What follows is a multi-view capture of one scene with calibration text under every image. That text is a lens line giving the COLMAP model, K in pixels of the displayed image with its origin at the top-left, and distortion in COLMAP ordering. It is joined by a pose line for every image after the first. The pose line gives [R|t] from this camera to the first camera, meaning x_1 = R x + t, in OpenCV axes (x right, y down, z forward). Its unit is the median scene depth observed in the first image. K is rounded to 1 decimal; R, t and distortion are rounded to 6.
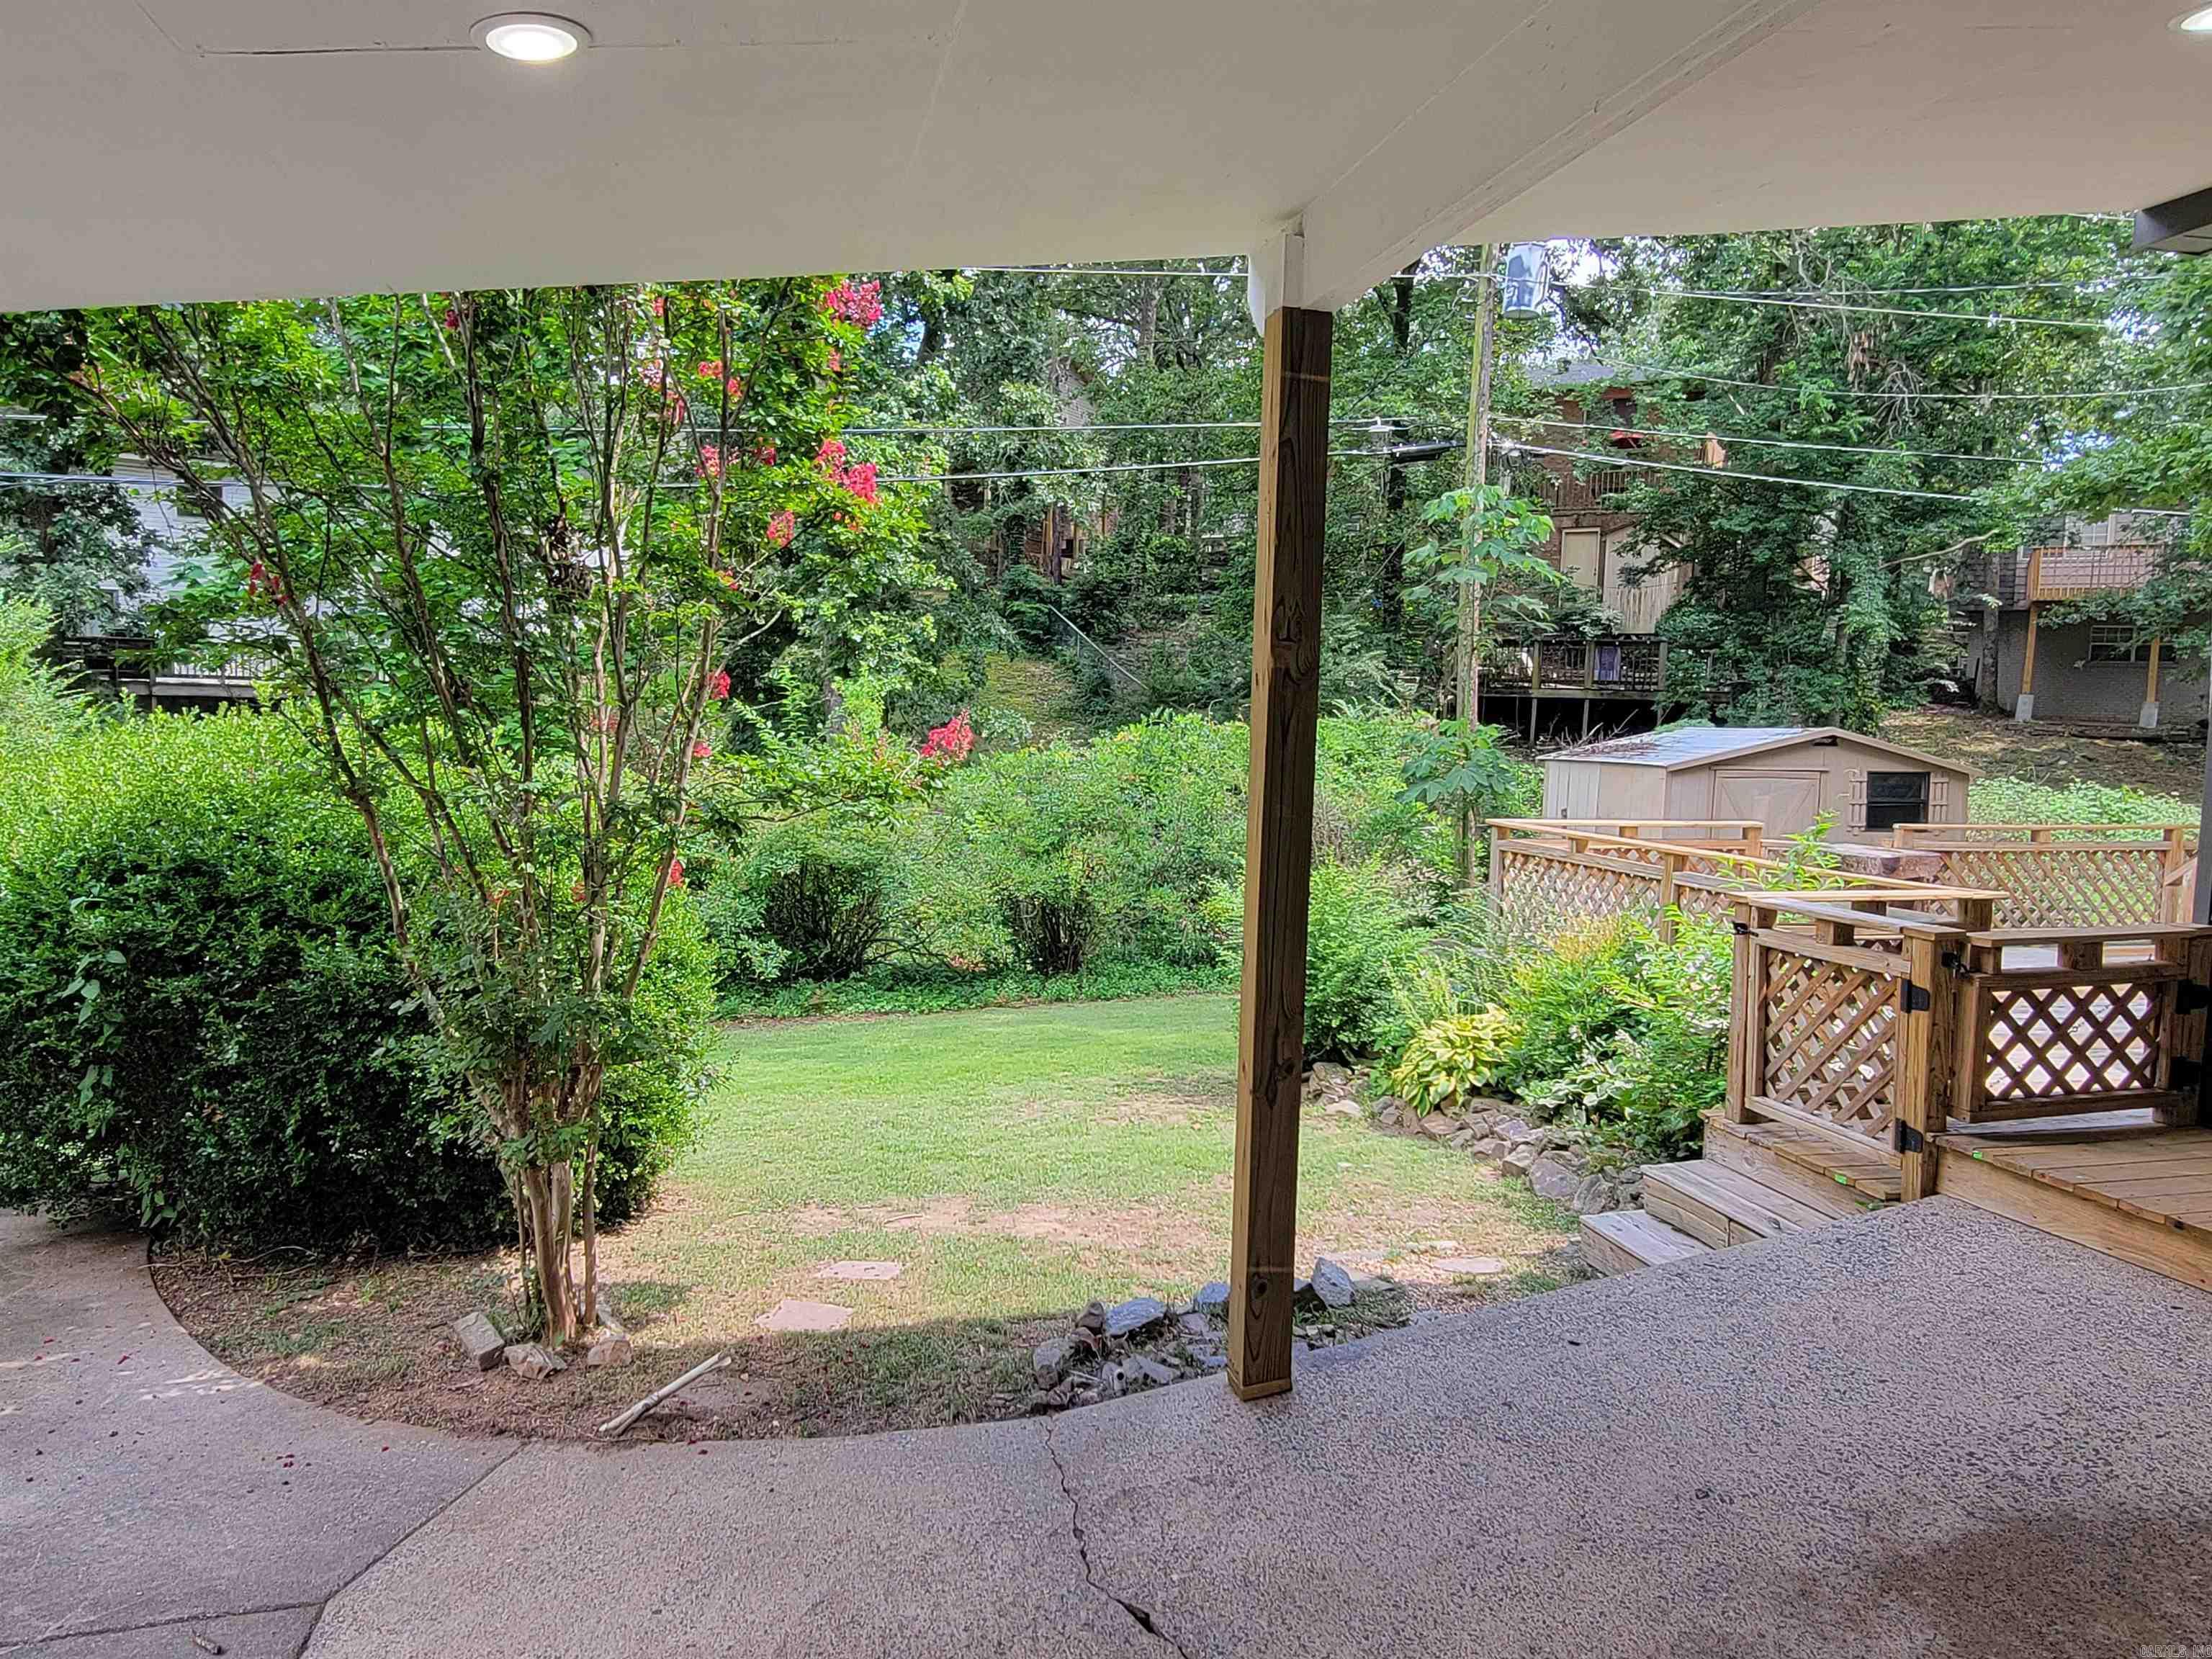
lens RADIAL K [[1555.5, 0, 1106.0], [0, 1555.5, 829.5], [0, 0, 1]] dist [0.005534, 0.003379]
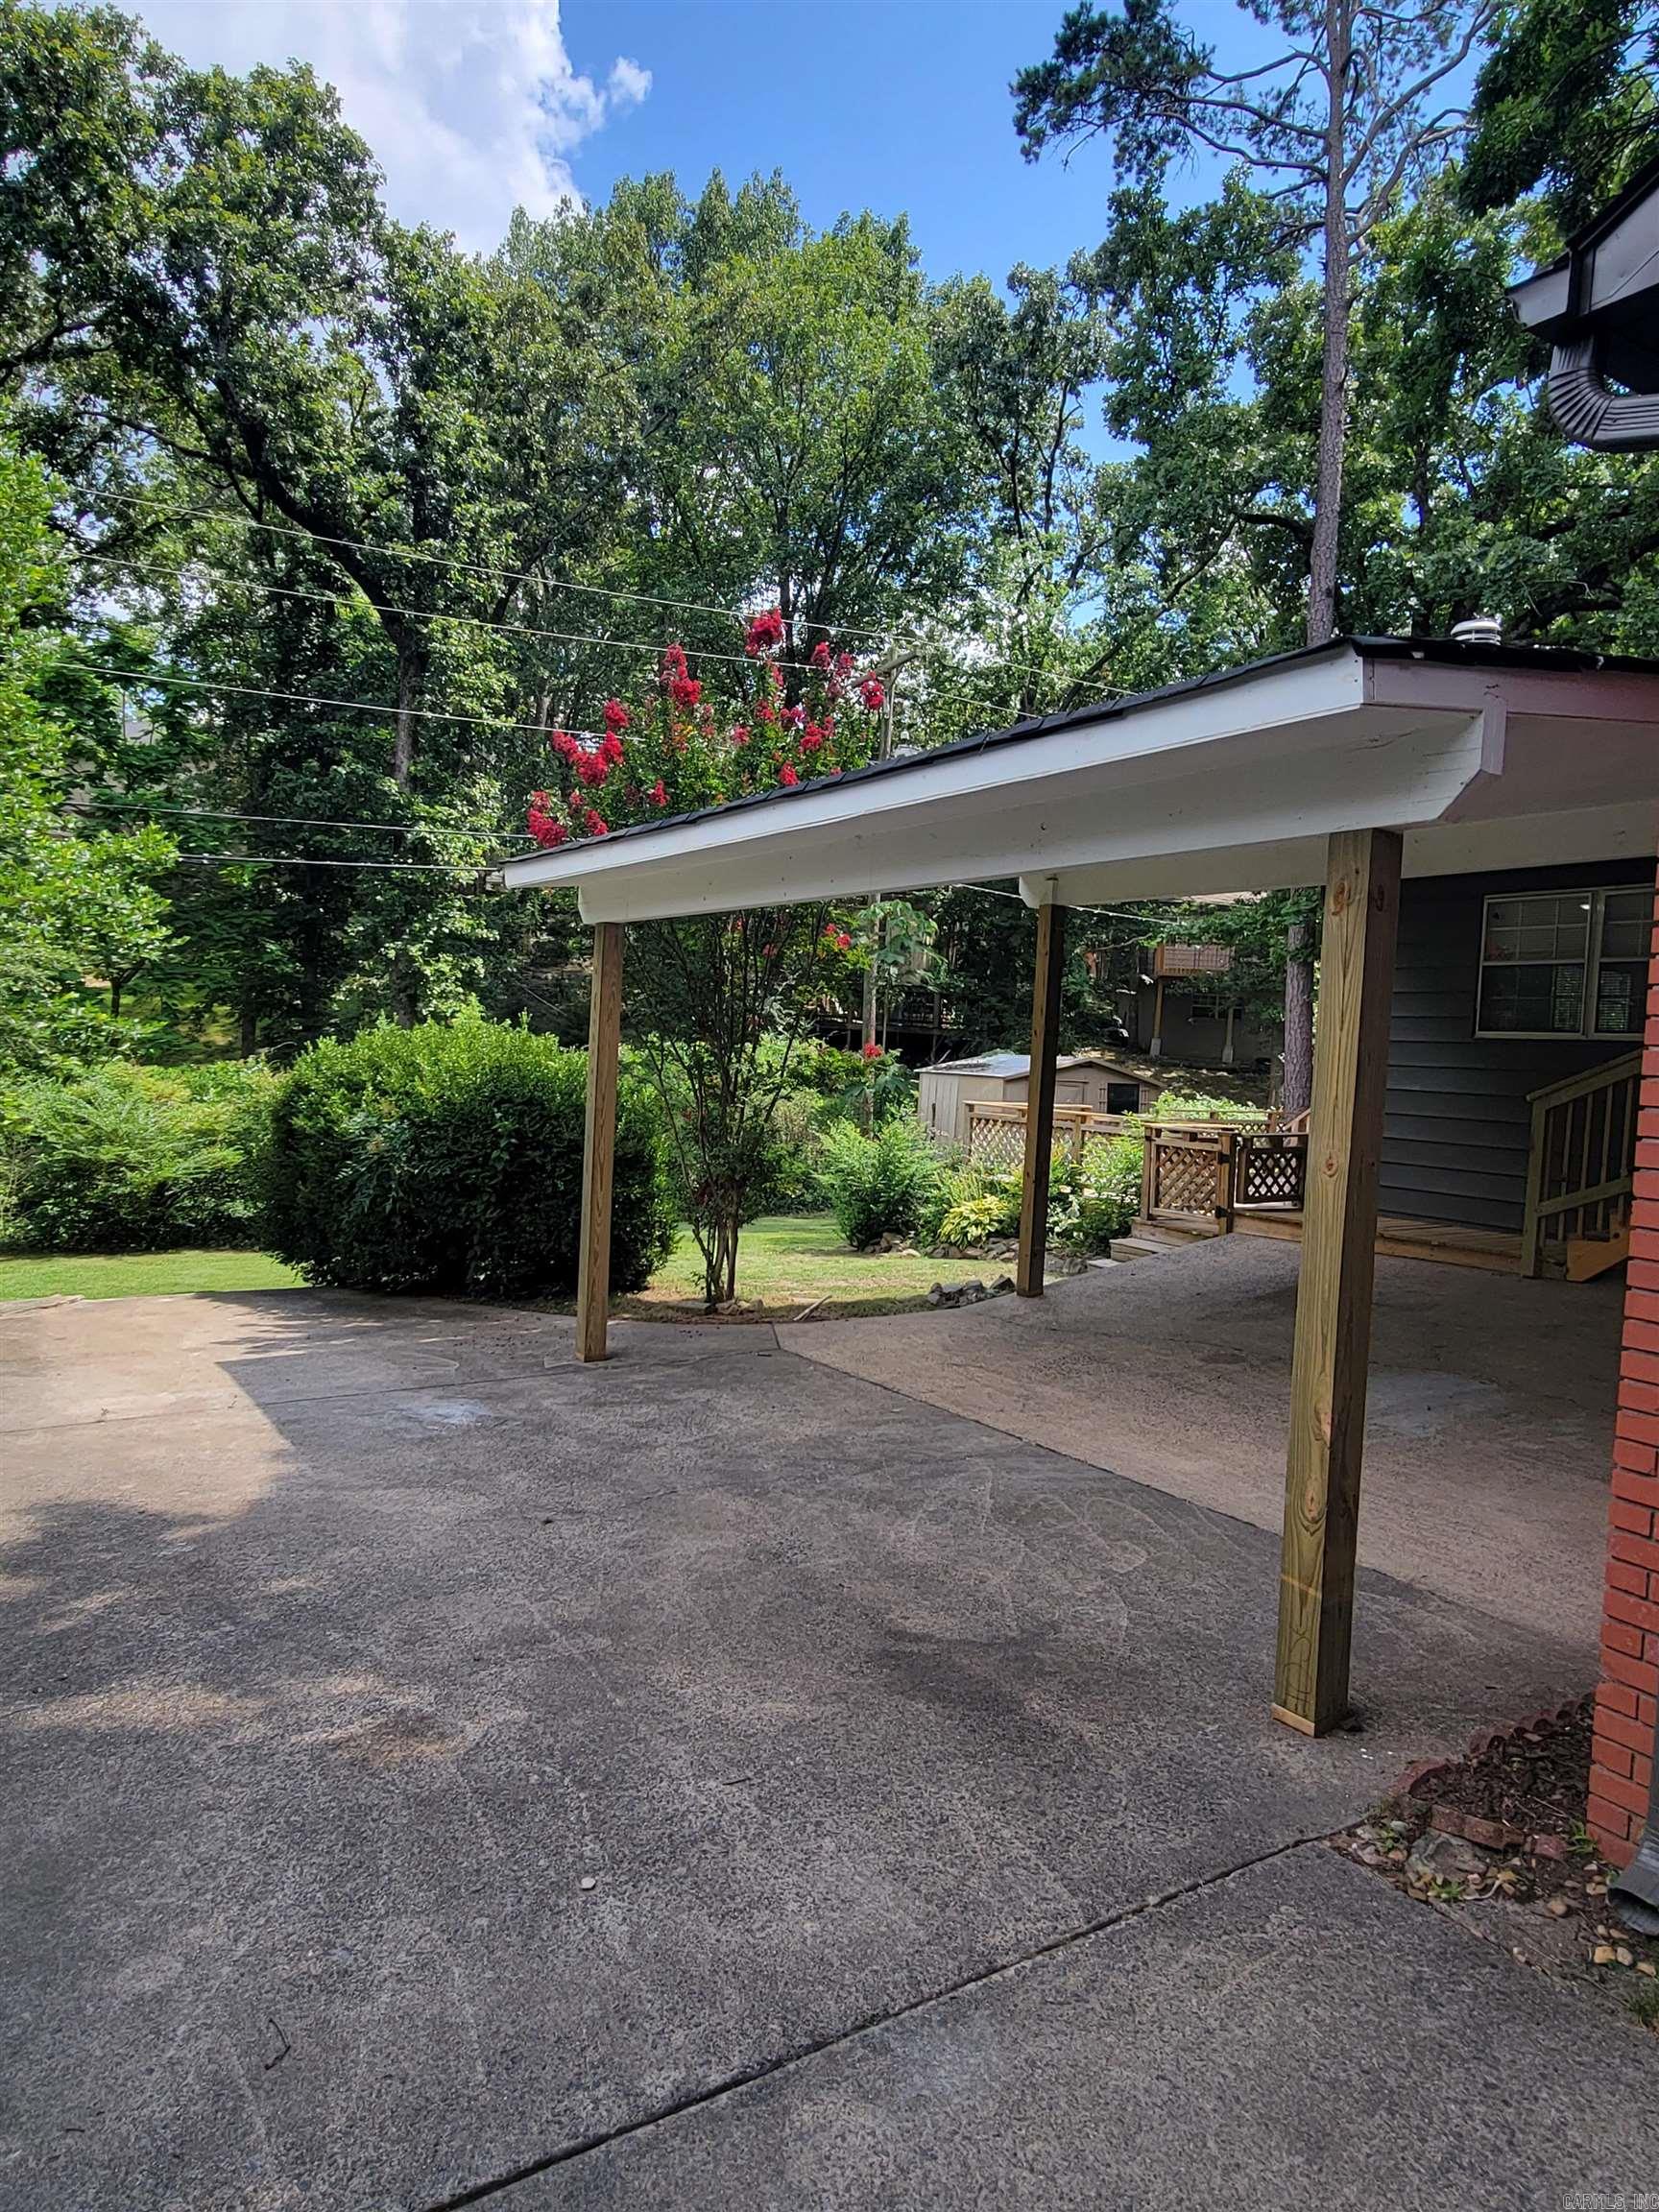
lens RADIAL K [[1357.7, 0, 835.3], [0, 1357.7, 1045.9], [0, 0, 1]] dist [-0.016700, -0.000007]
pose [[0.947923, 0.026266, 0.317414, -0.726418], [-0.005069, 0.997712, -0.067421, 0.066795], [-0.318459, 0.062301, 0.945887, -0.841702]]
